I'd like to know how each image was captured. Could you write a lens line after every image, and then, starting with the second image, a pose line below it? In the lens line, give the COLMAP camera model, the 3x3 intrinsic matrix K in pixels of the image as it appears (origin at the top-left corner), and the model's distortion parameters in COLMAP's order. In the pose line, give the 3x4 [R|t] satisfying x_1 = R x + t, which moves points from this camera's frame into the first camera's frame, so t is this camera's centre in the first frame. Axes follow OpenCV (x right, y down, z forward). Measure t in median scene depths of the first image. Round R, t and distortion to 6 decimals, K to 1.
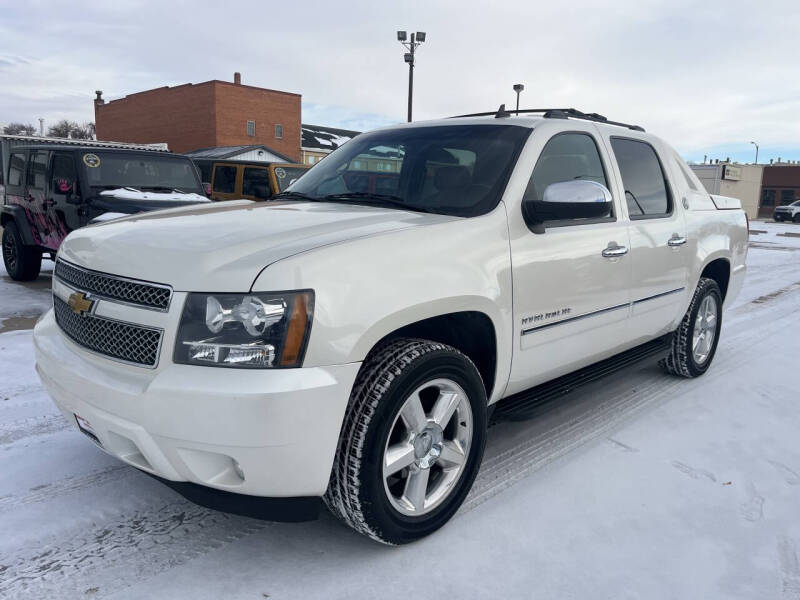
lens RADIAL K [[613.6, 0, 402.2], [0, 613.6, 298.3], [0, 0, 1]] dist [0.050990, -0.070708]
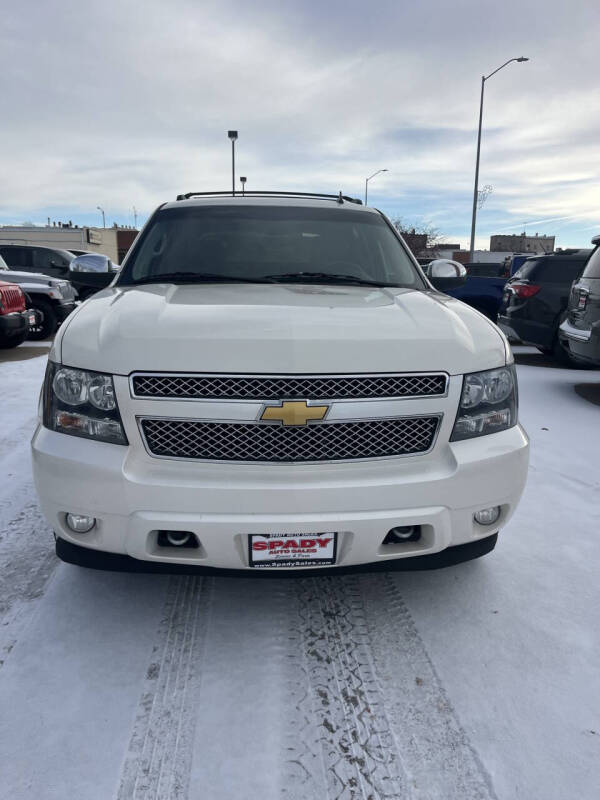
lens RADIAL K [[613.6, 0, 300.5], [0, 613.6, 406.4], [0, 0, 1]] dist [0.050990, -0.070708]
pose [[0.669324, -0.184202, 0.719774, -0.916515], [0.132323, 0.982845, 0.128478, -0.090655], [-0.731092, 0.009249, 0.682216, 0.320320]]
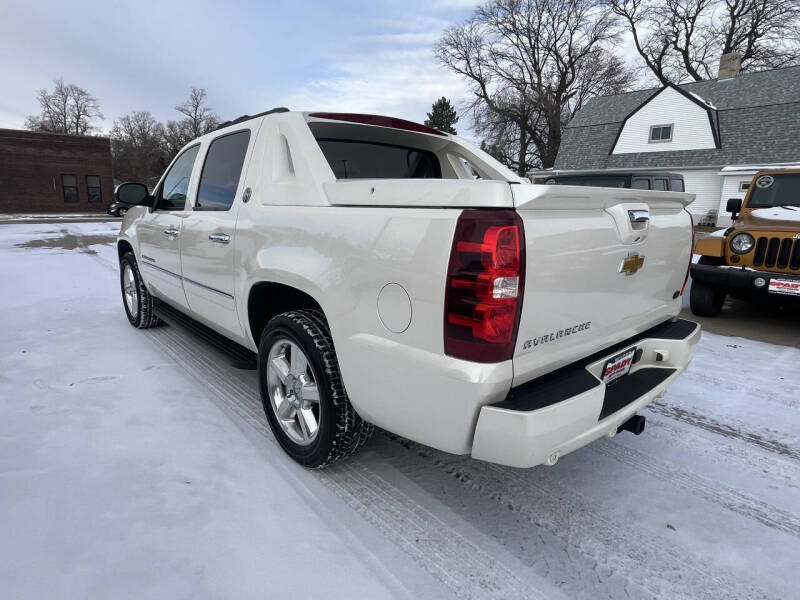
lens RADIAL K [[443.3, 0, 382.4], [0, 443.3, 297.9], [0, 0, 1]] dist [-0.004080, 0.001493]
pose [[-0.091479, 0.185471, -0.978382, 1.506898], [-0.182168, 0.962806, 0.199551, -0.252849], [0.979003, 0.196484, -0.054290, 1.810079]]
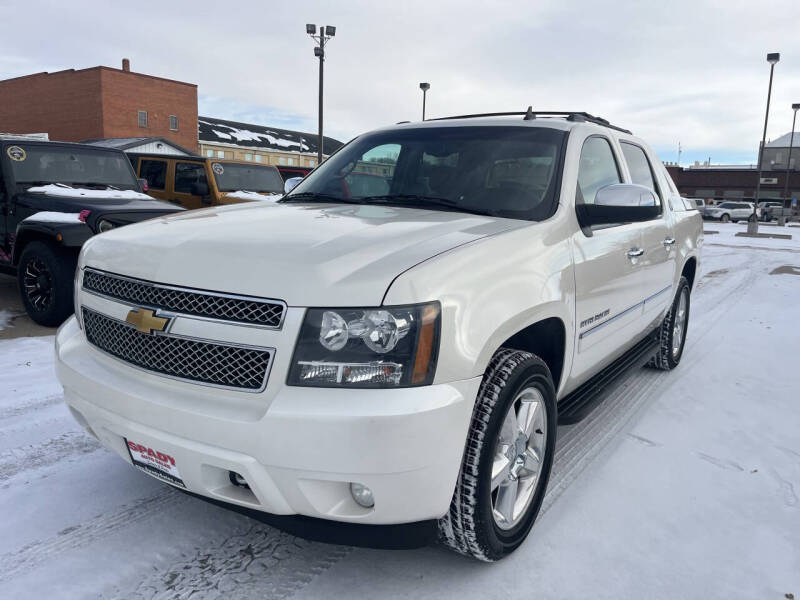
lens RADIAL K [[613.6, 0, 405.0], [0, 613.6, 300.0], [0, 0, 1]] dist [0.050990, -0.070708]
pose [[0.986112, -0.022460, 0.164557, -0.241705], [0.021067, 0.999726, 0.010205, -0.018399], [-0.164741, -0.006597, 0.986315, 0.056775]]
